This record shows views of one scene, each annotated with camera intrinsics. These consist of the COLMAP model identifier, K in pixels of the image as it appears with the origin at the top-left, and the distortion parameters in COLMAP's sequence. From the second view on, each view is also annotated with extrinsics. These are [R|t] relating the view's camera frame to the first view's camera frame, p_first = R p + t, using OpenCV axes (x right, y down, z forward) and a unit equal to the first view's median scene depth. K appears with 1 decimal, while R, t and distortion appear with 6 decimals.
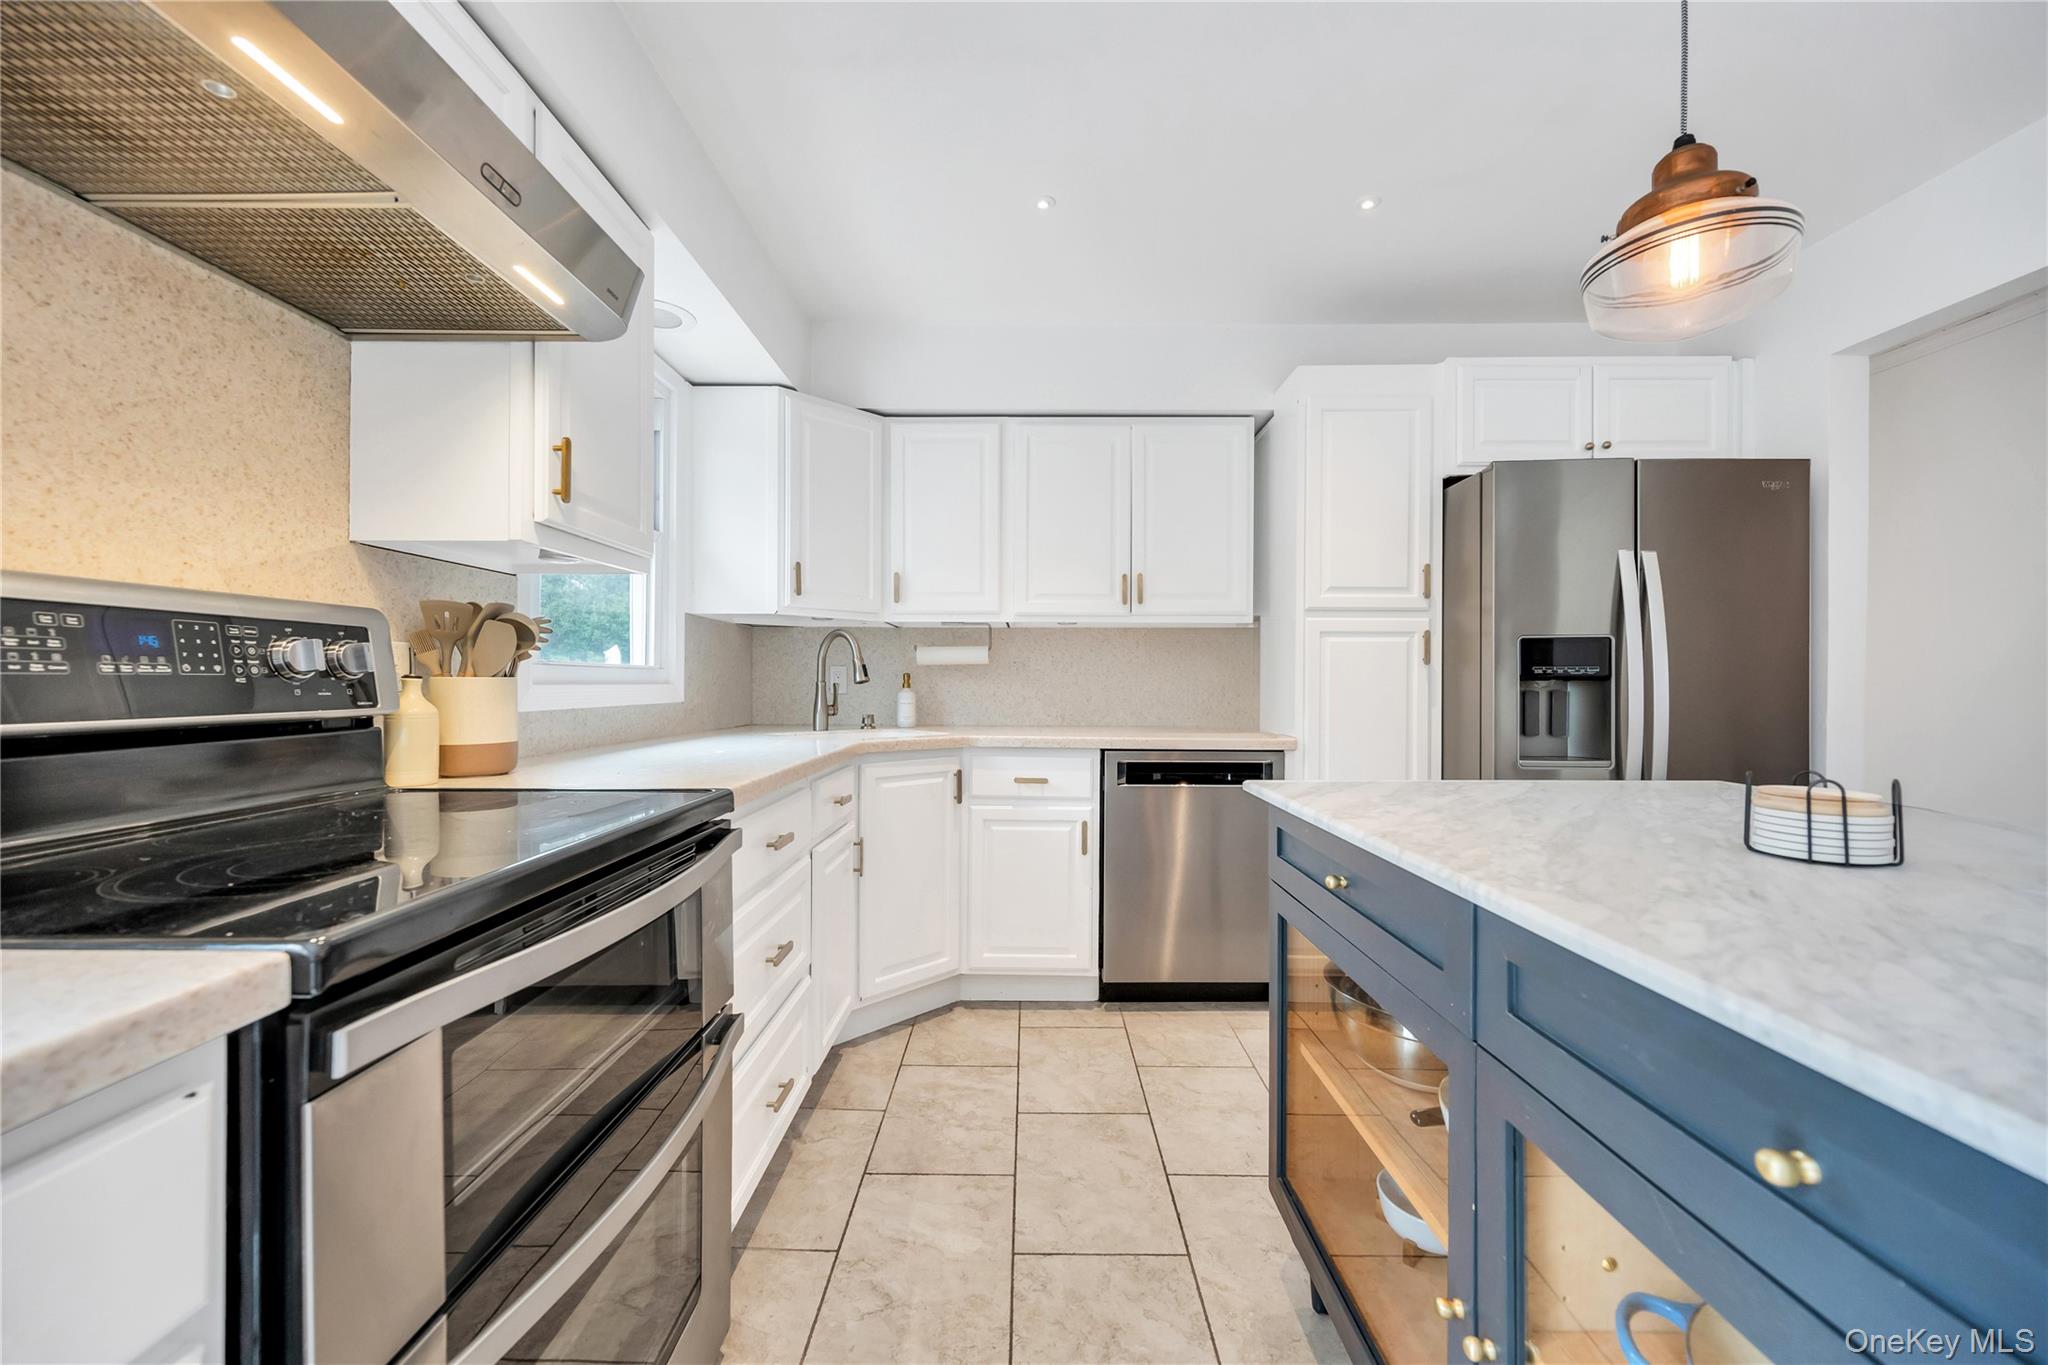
lens RADIAL K [[812.7, 0, 1024.0], [0, 812.7, 682.5], [0, 0, 1]] dist [0.000709, 0.000014]
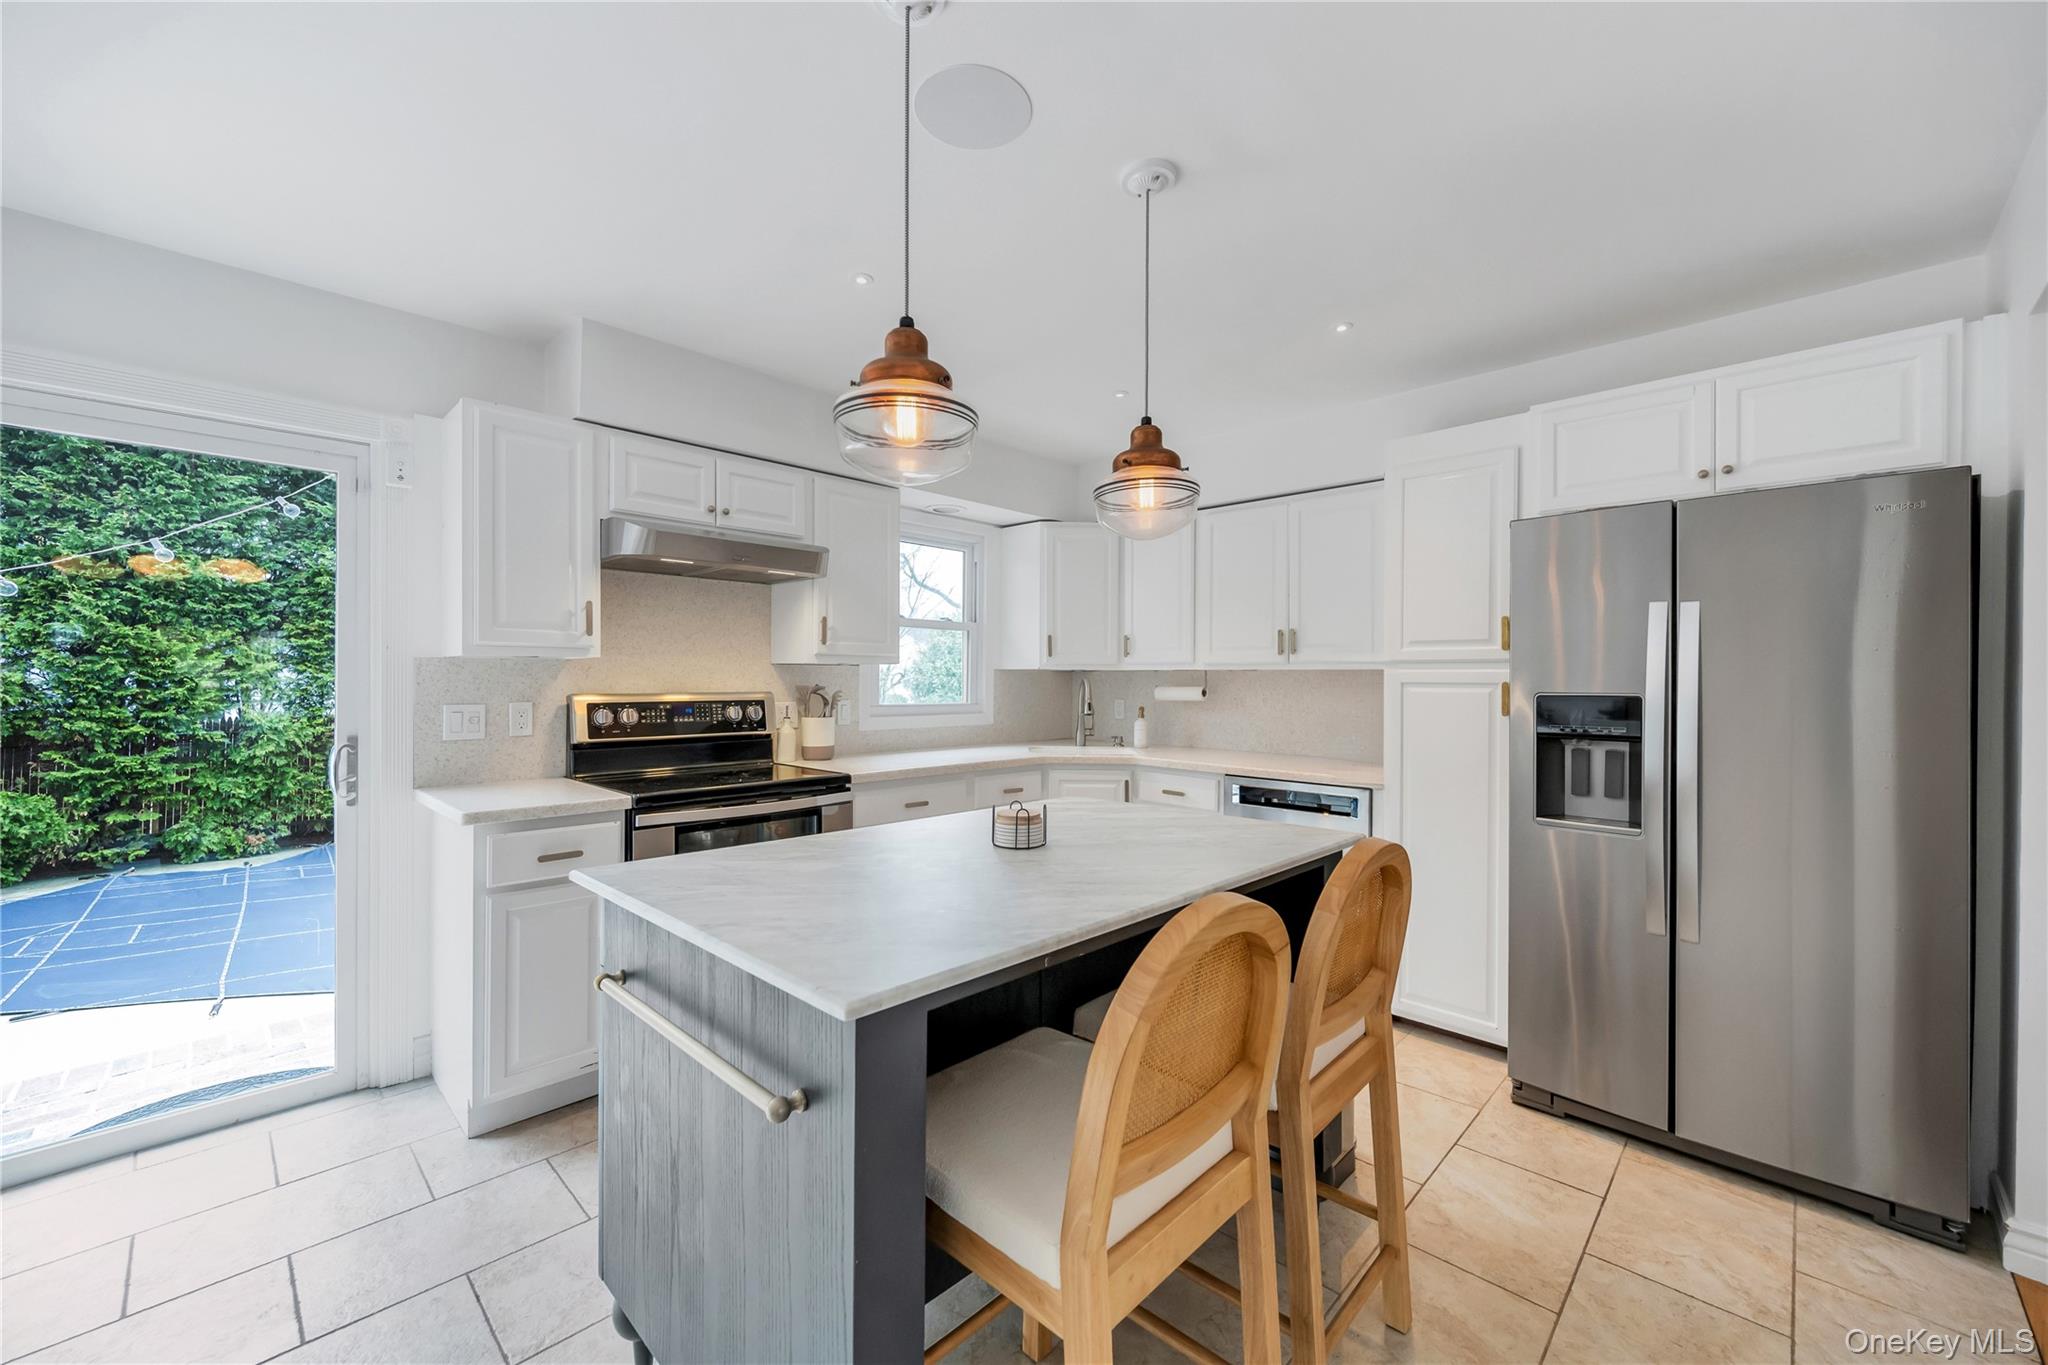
lens RADIAL K [[812.7, 0, 1024.0], [0, 812.7, 682.5], [0, 0, 1]] dist [0.000709, 0.000014]
pose [[0.720723, 0.002959, -0.693216, 0.773135], [-0.003271, 0.999994, 0.000868, -0.062627], [0.693215, 0.001641, 0.720729, -0.144755]]
